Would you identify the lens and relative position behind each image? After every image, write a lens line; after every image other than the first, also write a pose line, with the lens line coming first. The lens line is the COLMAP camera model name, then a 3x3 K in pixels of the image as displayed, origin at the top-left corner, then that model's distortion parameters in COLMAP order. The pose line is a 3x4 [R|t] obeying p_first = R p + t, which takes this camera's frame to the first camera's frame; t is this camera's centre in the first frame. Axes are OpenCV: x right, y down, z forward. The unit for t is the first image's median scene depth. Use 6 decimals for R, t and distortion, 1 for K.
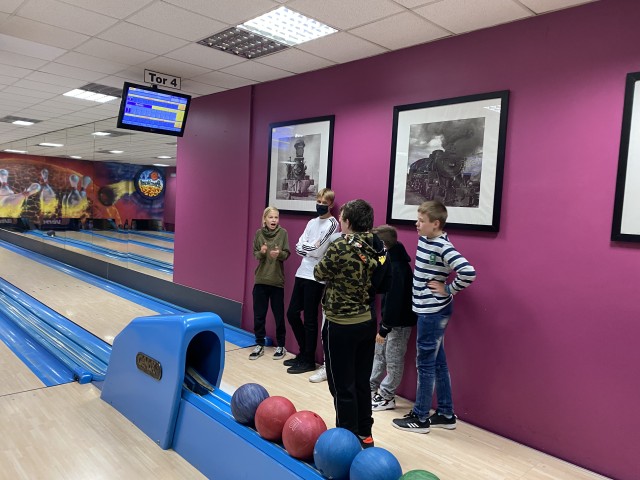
lens RADIAL K [[485.9, 0, 320.1], [0, 485.9, 247.2], [0, 0, 1]] dist [0.052469, -0.062722]
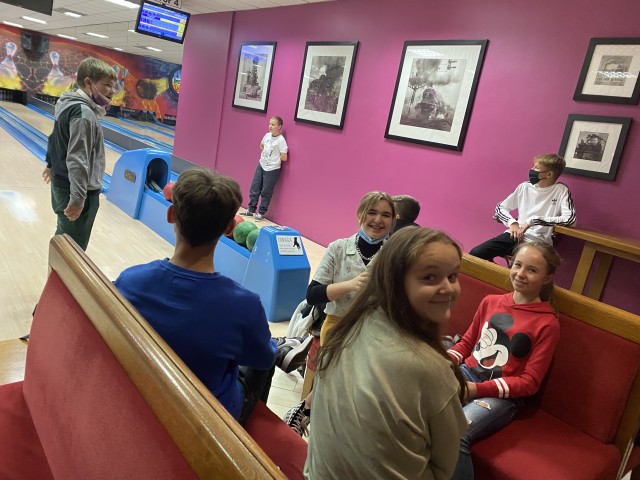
lens RADIAL K [[494.1, 0, 328.5], [0, 494.1, 259.9], [0, 0, 1]] dist [0.001160, 0.000940]
pose [[0.988007, 0.147970, -0.044119, 0.390350], [-0.138370, 0.975277, 0.172302, 0.100208], [0.068524, -0.164131, 0.984056, -0.624236]]
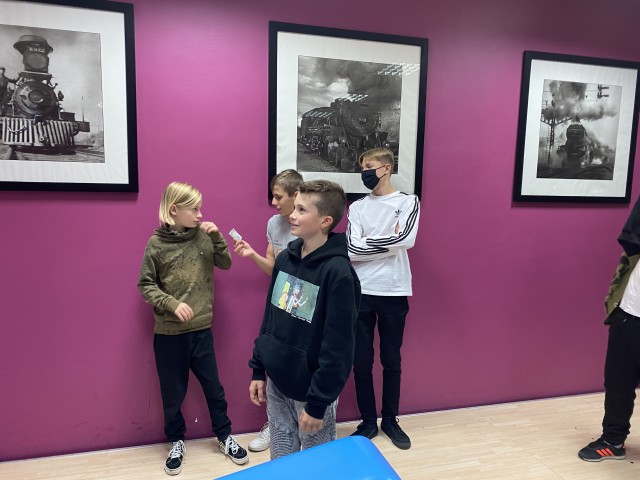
lens RADIAL K [[485.9, 0, 320.1], [0, 485.9, 247.2], [0, 0, 1]] dist [0.052469, -0.062722]
pose [[0.472729, -0.156179, 0.867257, -0.444472], [0.069947, 0.987714, 0.139744, -0.073065], [-0.878427, -0.005399, 0.477846, 0.623432]]
